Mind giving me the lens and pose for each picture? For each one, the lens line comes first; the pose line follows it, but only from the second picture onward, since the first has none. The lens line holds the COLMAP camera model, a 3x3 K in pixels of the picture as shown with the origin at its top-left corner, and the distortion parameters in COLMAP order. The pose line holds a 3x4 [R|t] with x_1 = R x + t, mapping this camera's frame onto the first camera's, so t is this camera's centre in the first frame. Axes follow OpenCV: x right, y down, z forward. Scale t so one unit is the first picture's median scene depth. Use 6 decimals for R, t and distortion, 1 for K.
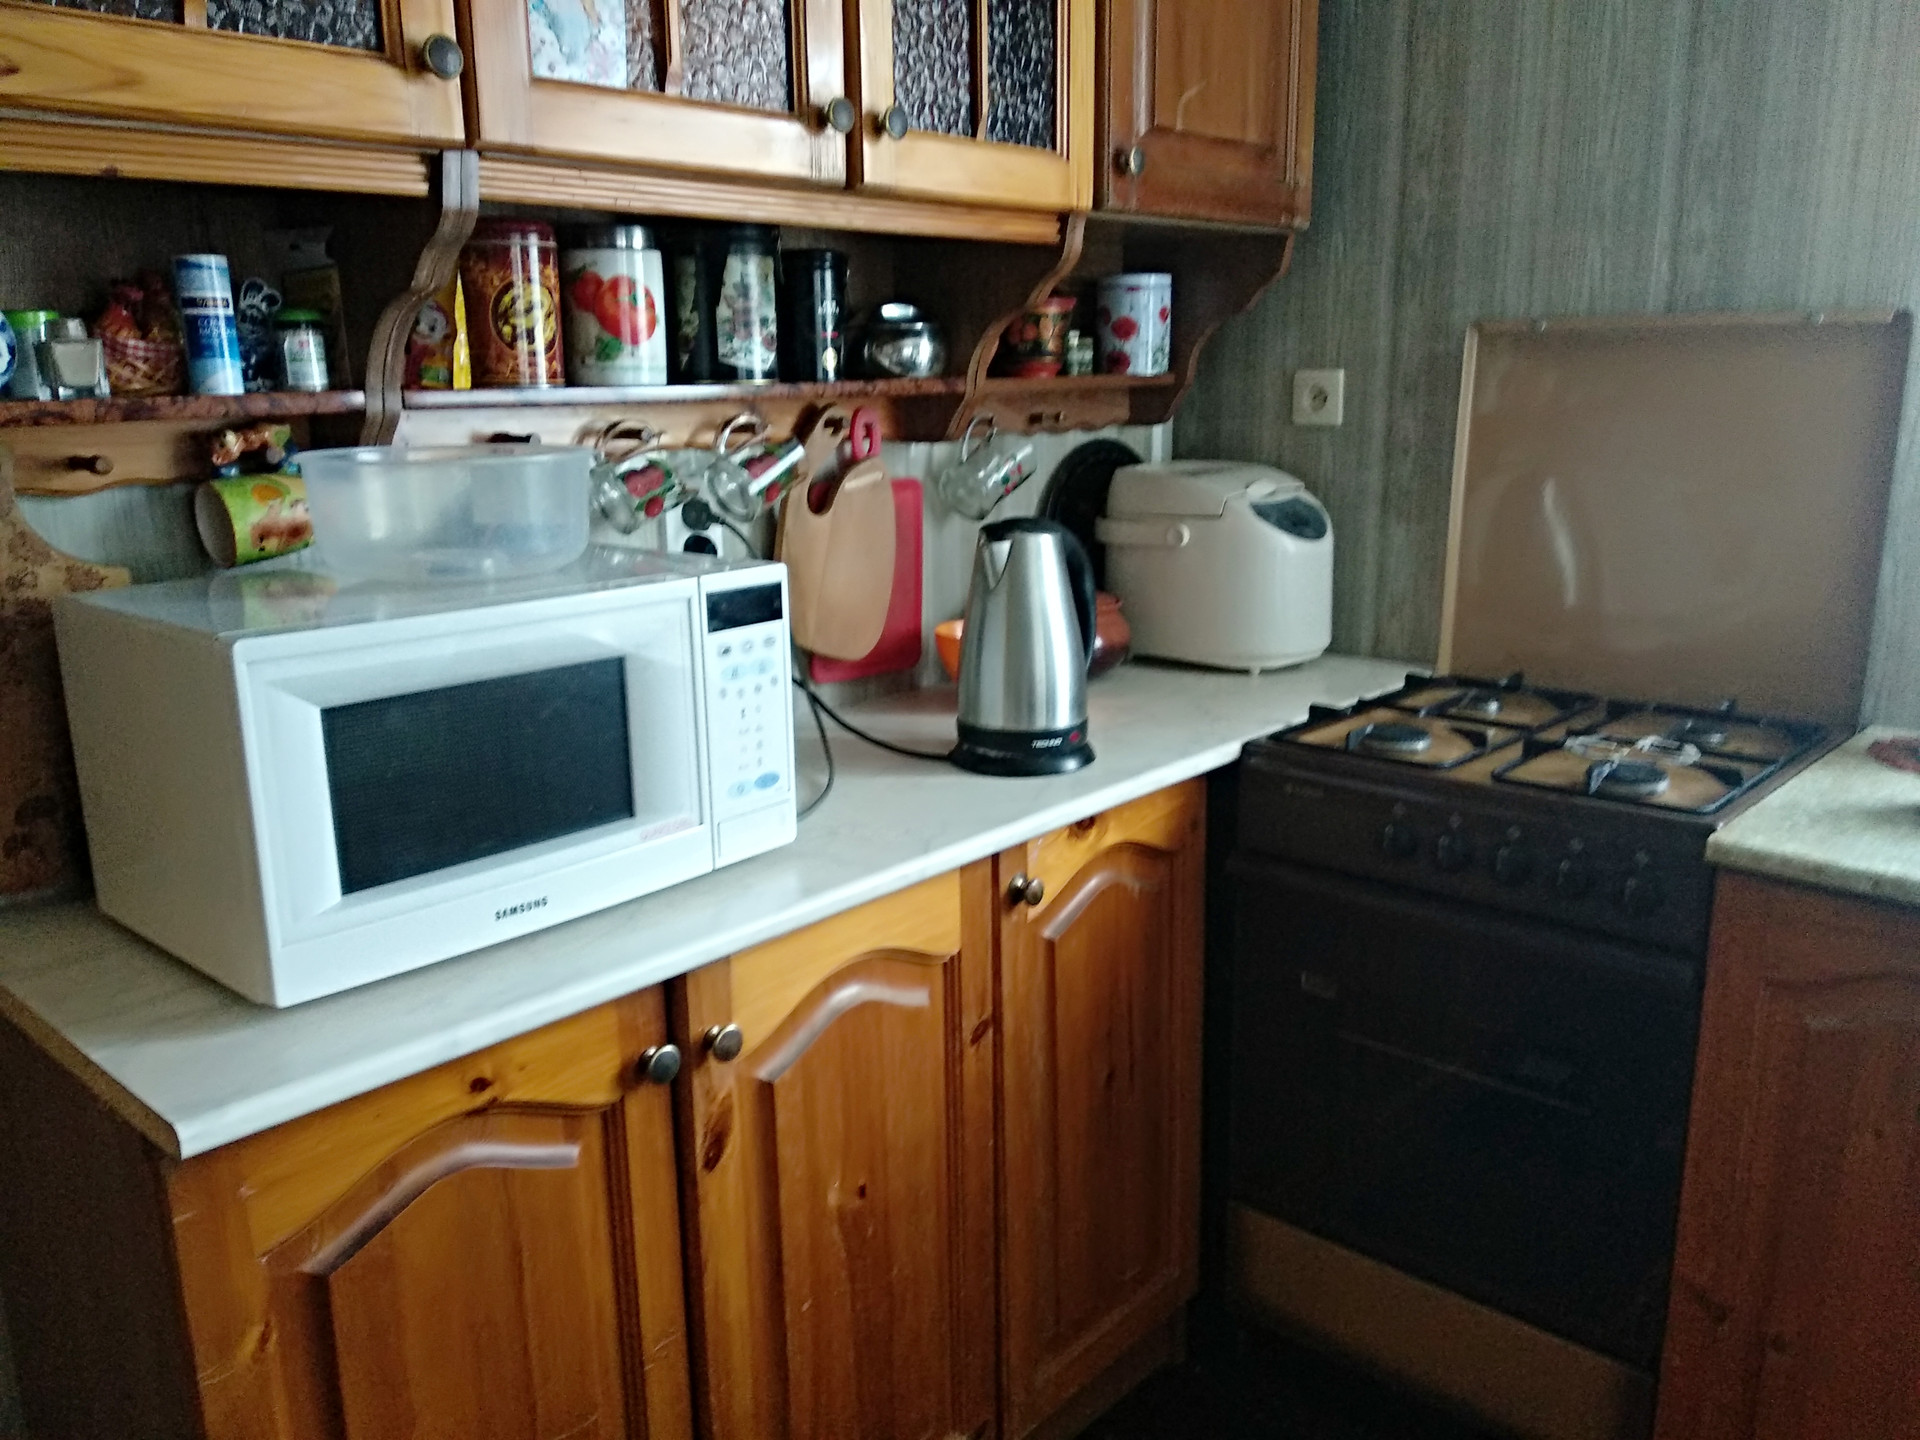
lens RADIAL K [[1505.7, 0, 955.2], [0, 1505.7, 727.1], [0, 0, 1]] dist [0.047286, -0.063938]
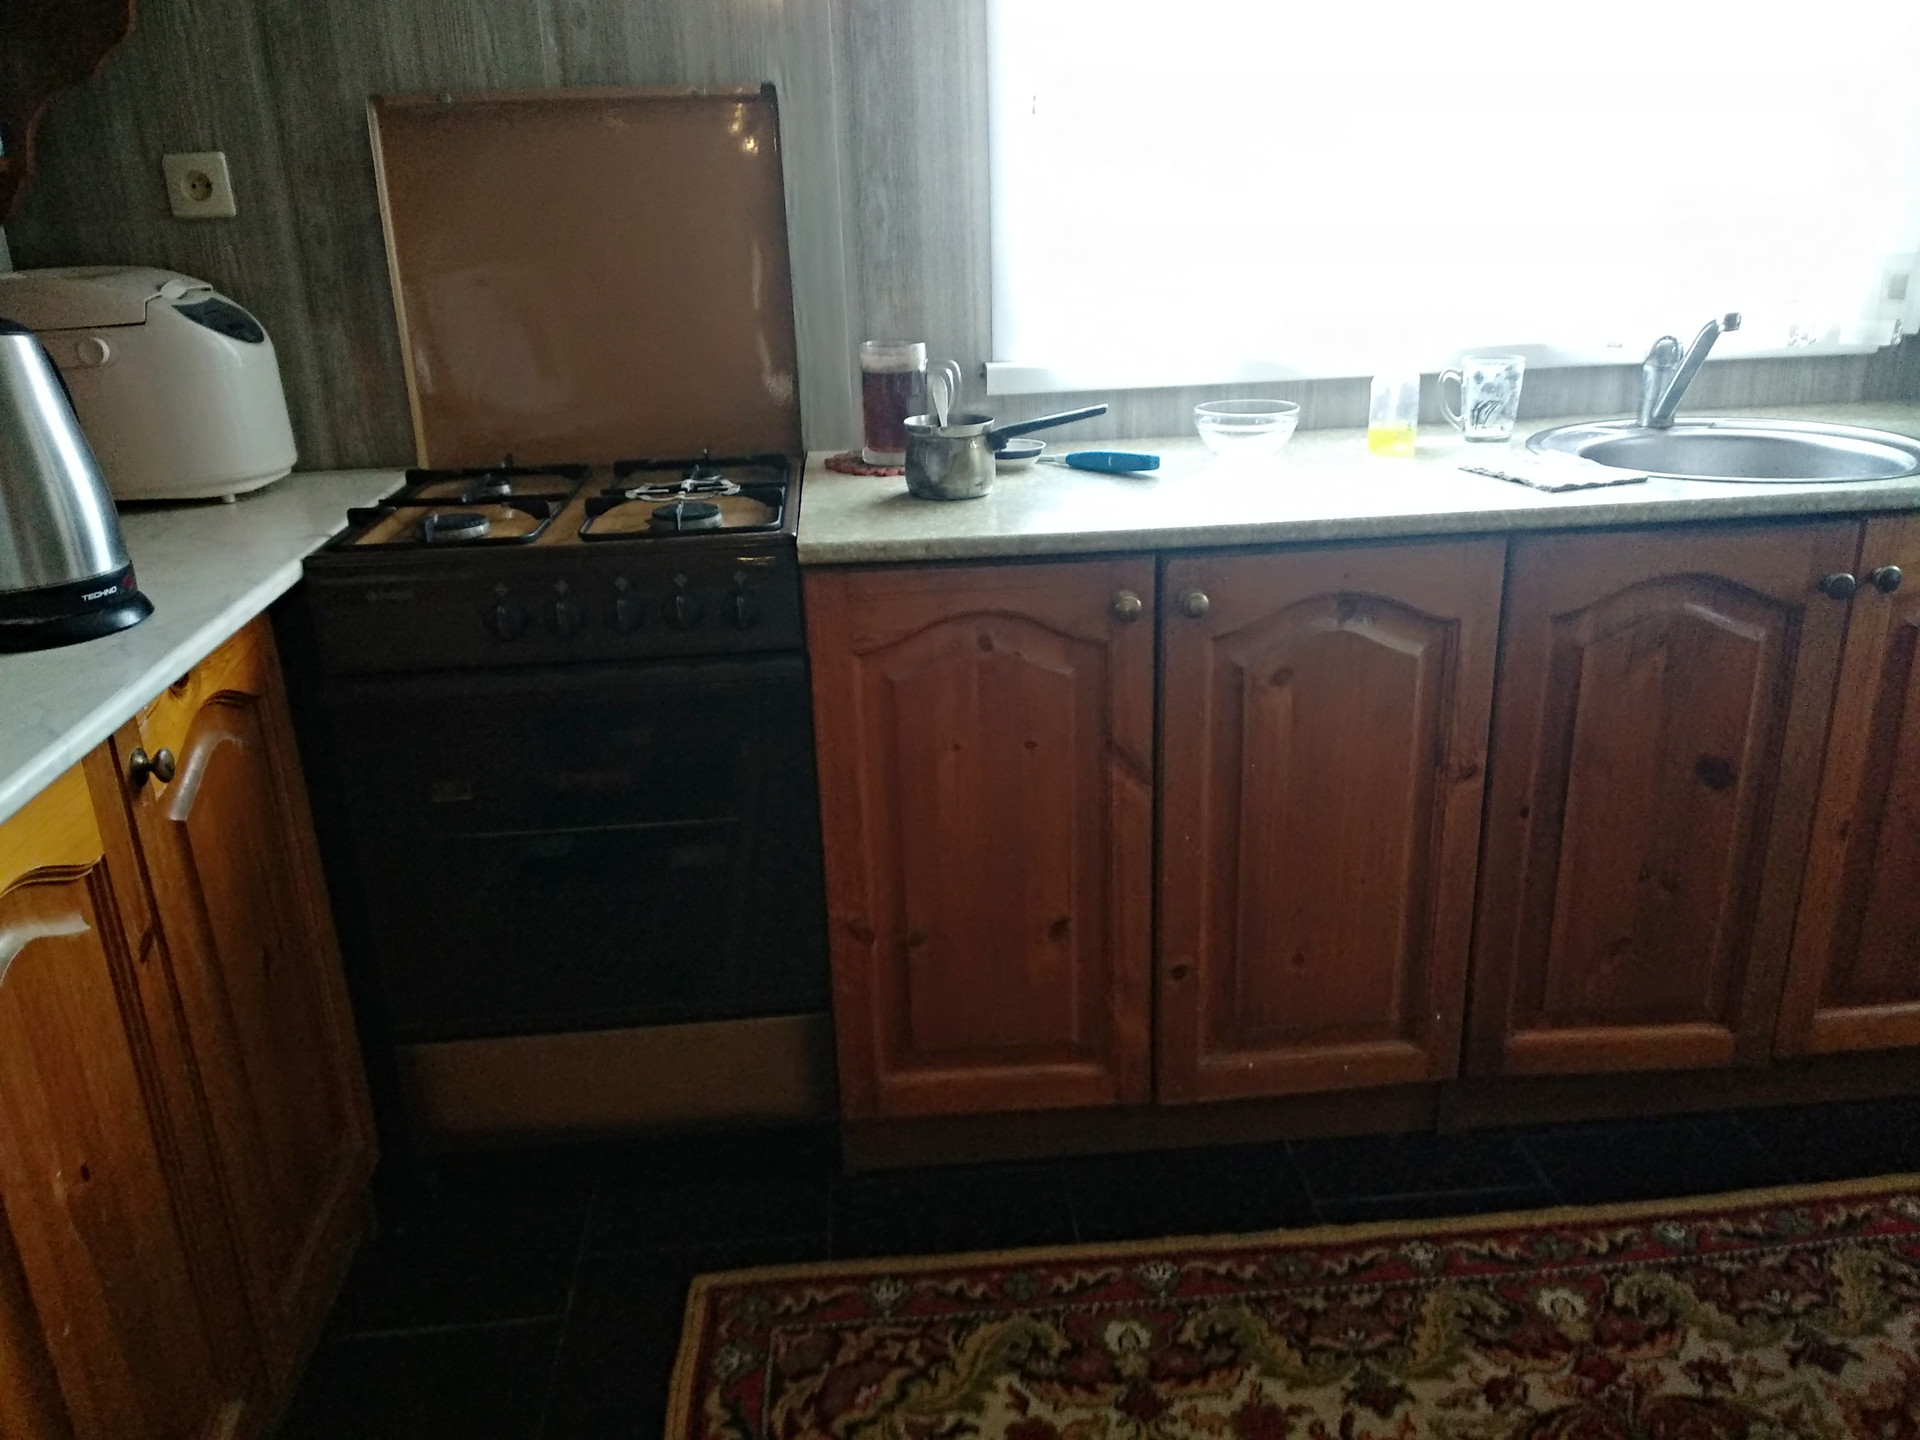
lens RADIAL K [[1505.7, 0, 958.4], [0, 1505.7, 715.5], [0, 0, 1]] dist [0.047286, -0.063938]
pose [[0.679792, -0.257267, 0.686802, -0.198547], [0.196096, 0.966121, 0.167801, 0.026116], [-0.706703, 0.020609, 0.707210, 0.088741]]
